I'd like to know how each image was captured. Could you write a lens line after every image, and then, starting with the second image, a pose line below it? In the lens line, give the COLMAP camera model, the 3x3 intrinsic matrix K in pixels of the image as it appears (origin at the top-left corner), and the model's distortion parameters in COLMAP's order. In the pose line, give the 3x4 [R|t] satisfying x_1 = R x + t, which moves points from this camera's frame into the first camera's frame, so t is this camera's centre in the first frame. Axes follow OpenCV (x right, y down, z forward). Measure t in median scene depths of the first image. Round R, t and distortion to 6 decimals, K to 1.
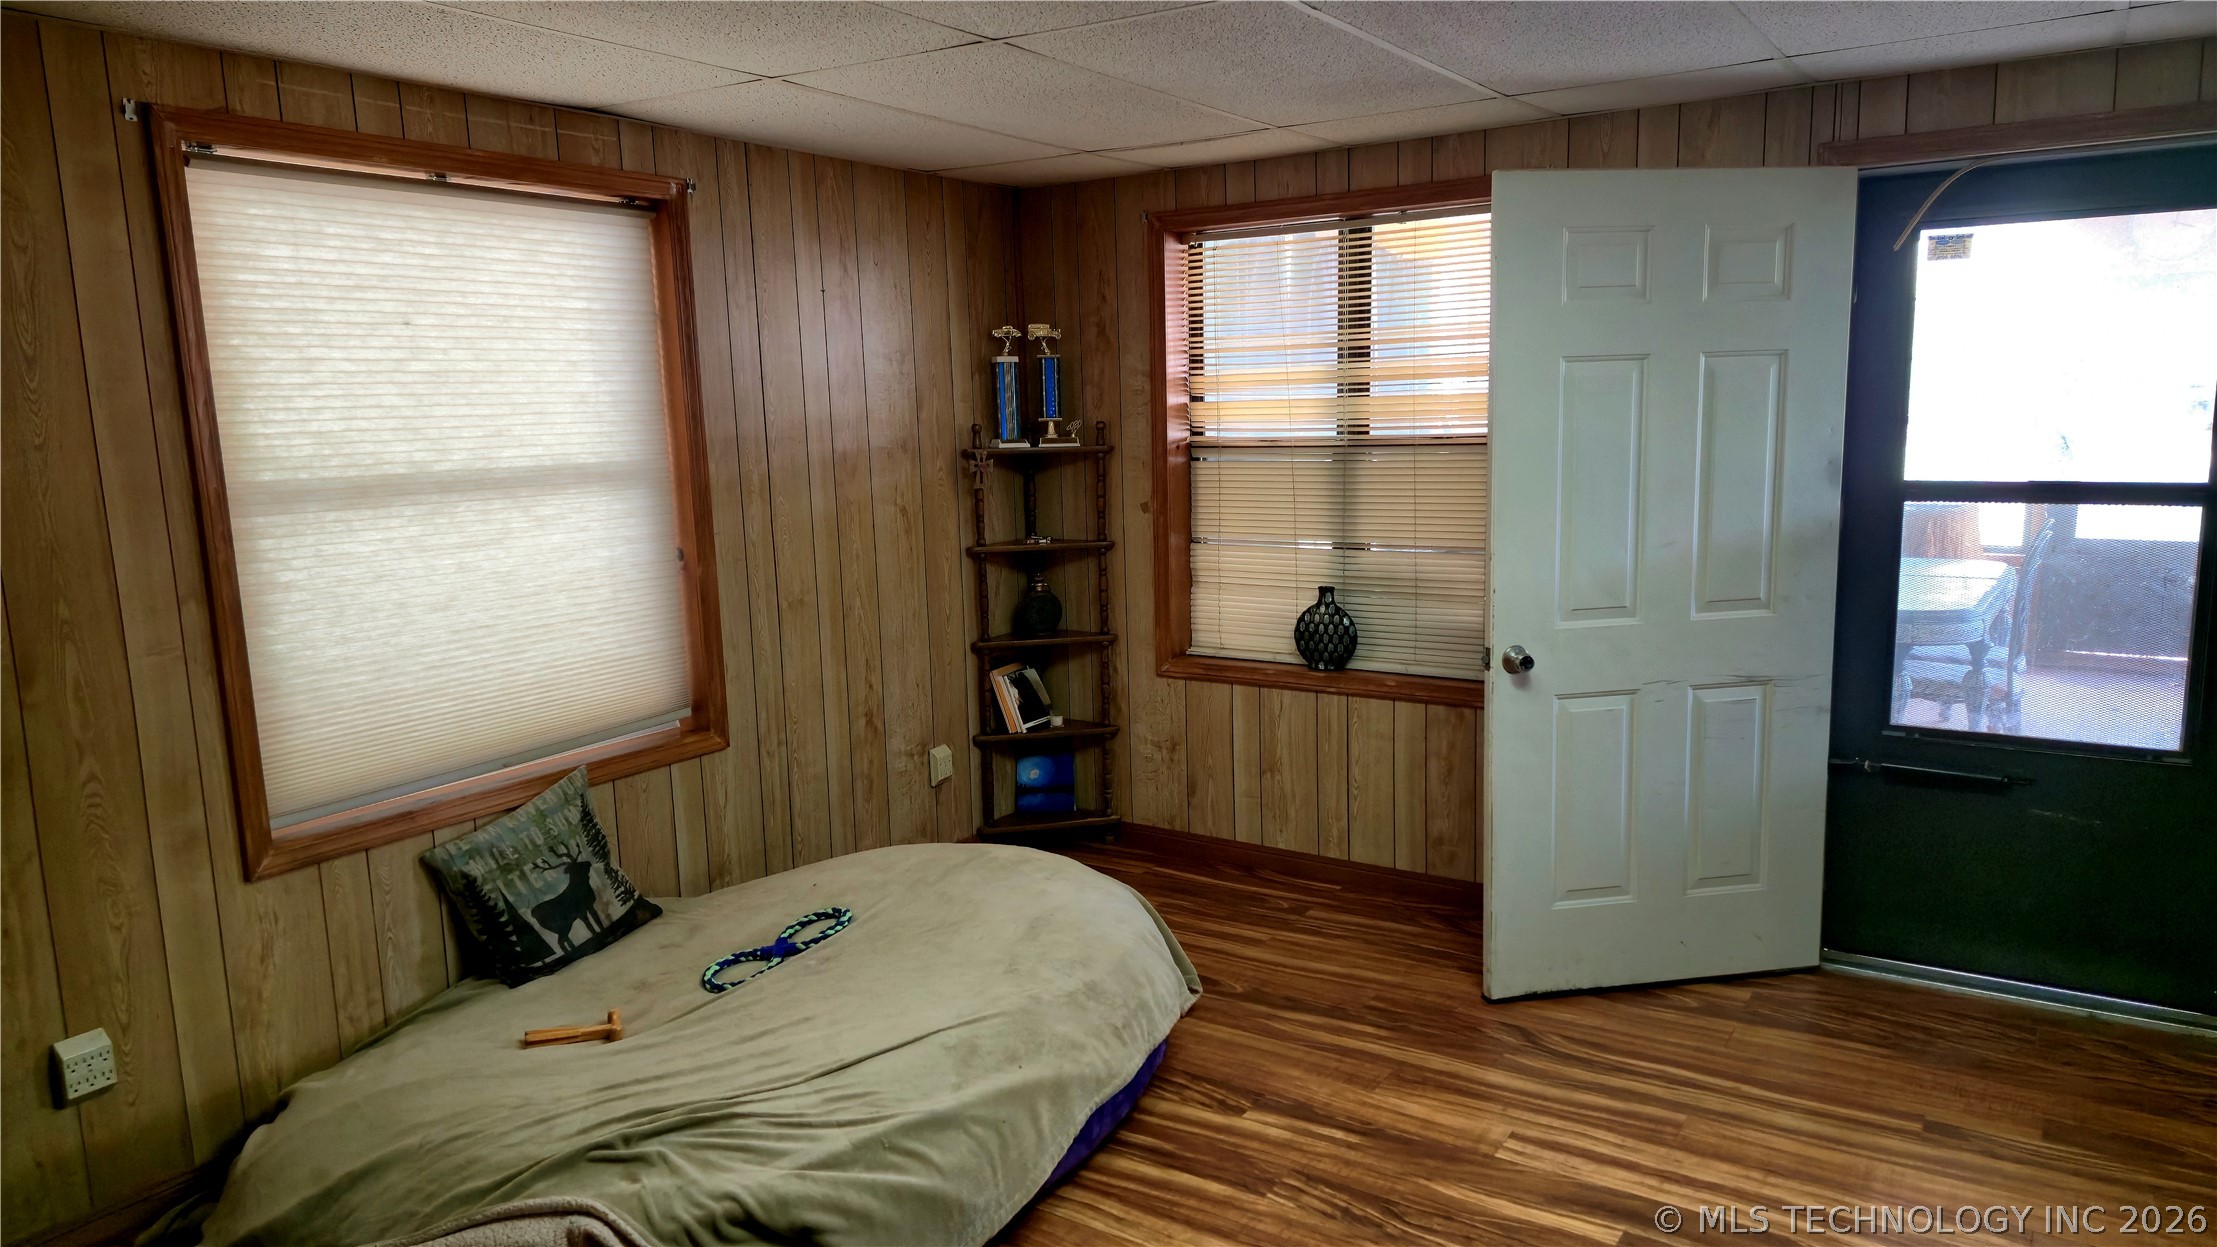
lens RADIAL K [[1464.3, 0, 1111.8], [0, 1464.3, 606.5], [0, 0, 1]] dist [0.065329, -0.066874]
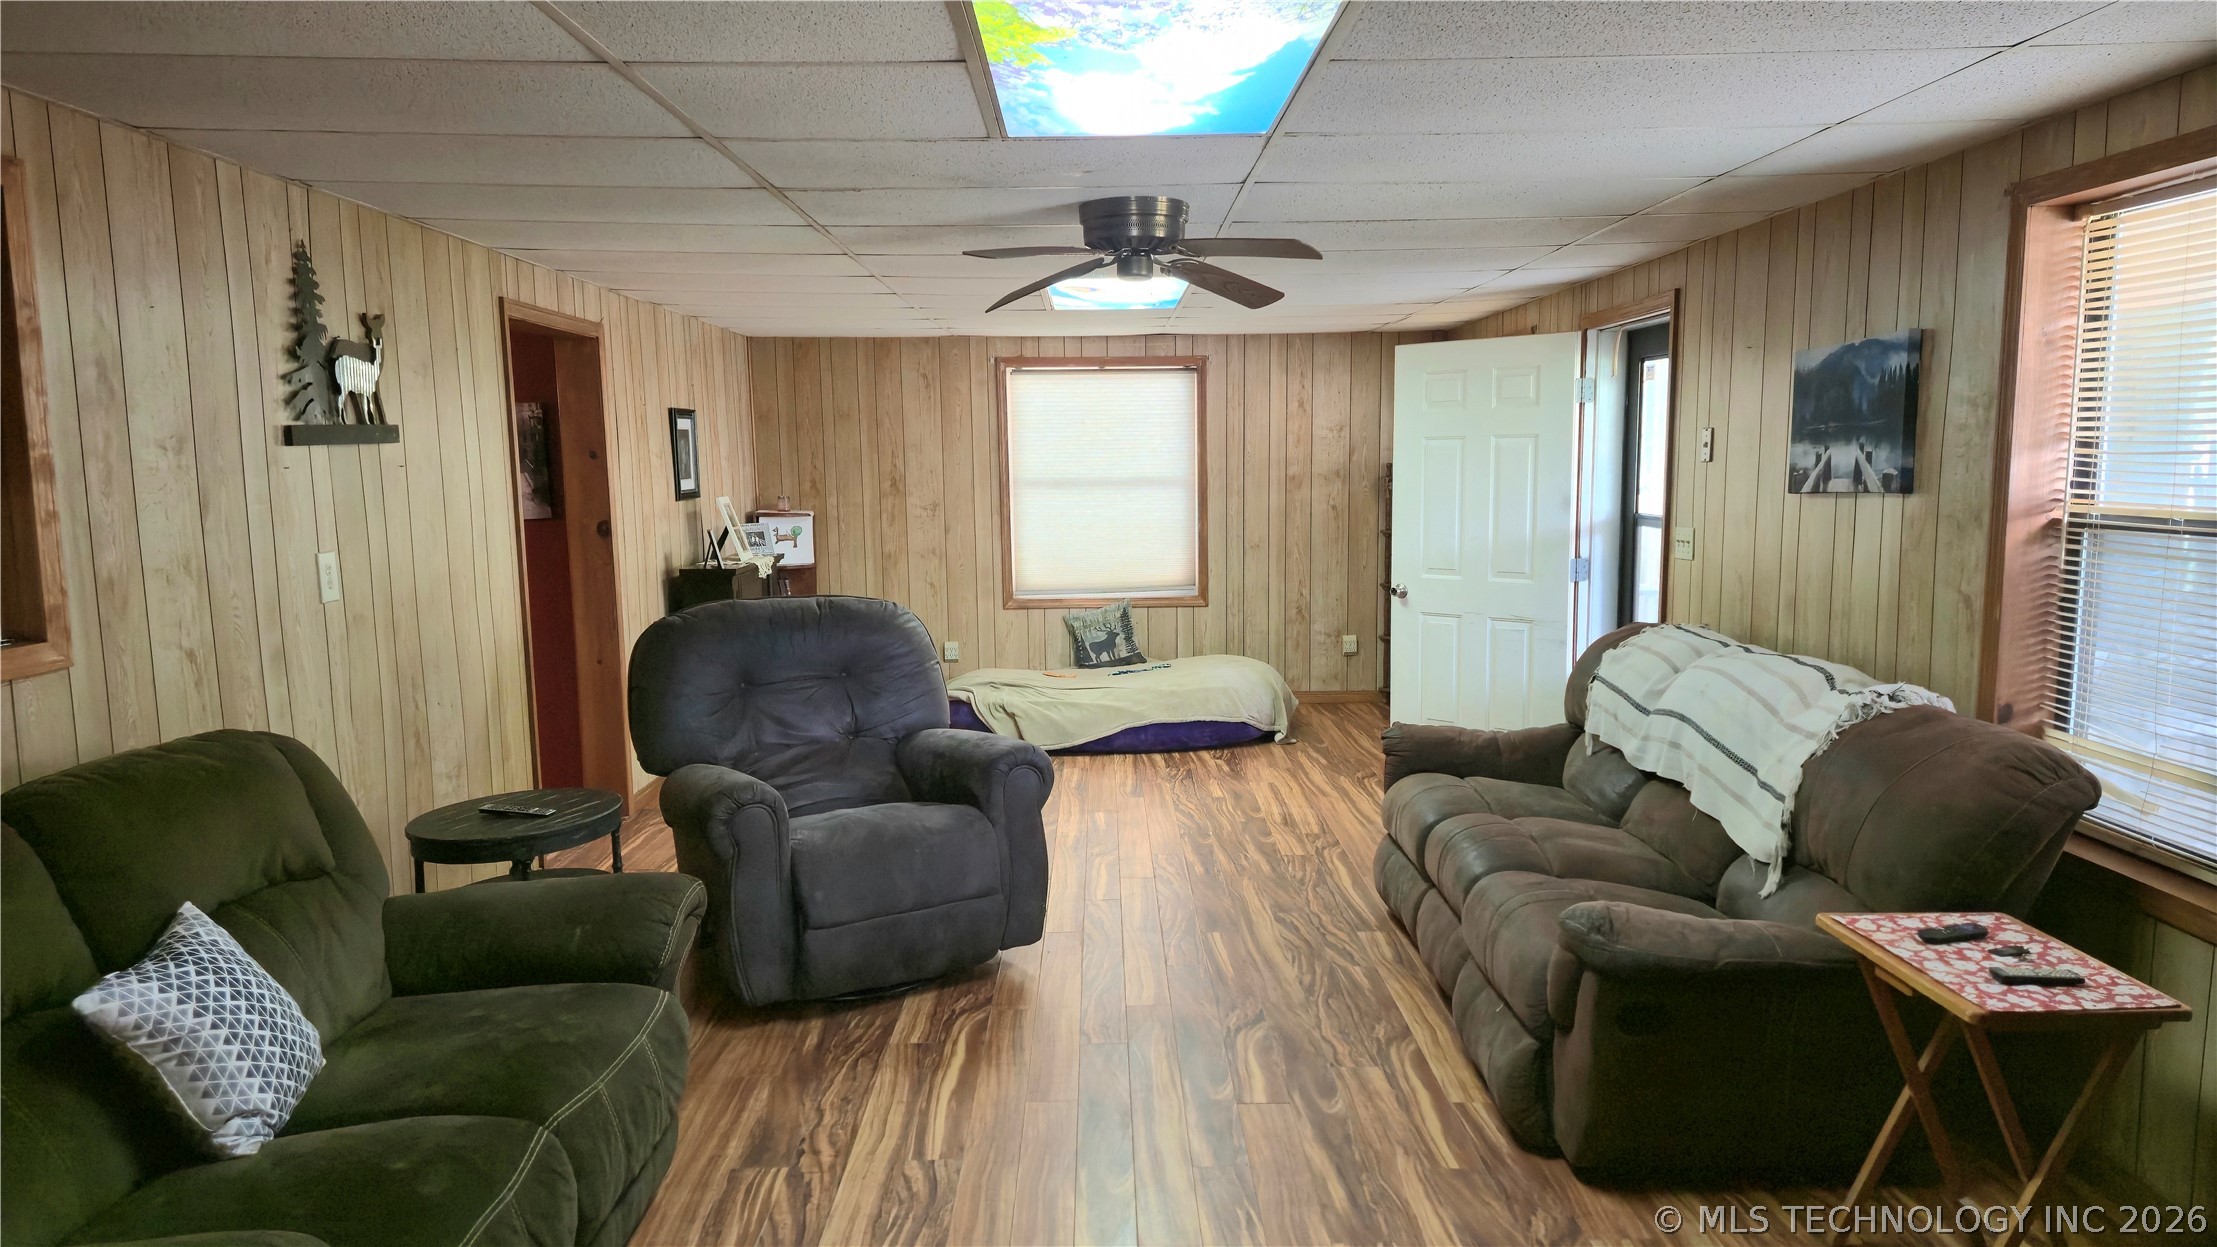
lens RADIAL K [[1464.3, 0, 1100.8], [0, 1464.3, 615.7], [0, 0, 1]] dist [0.065329, -0.066874]
pose [[0.545304, 0.111817, -0.830747, 1.195846], [-0.123452, 0.990969, 0.052348, 0.011326], [0.829098, 0.074012, 0.554183, -0.290947]]
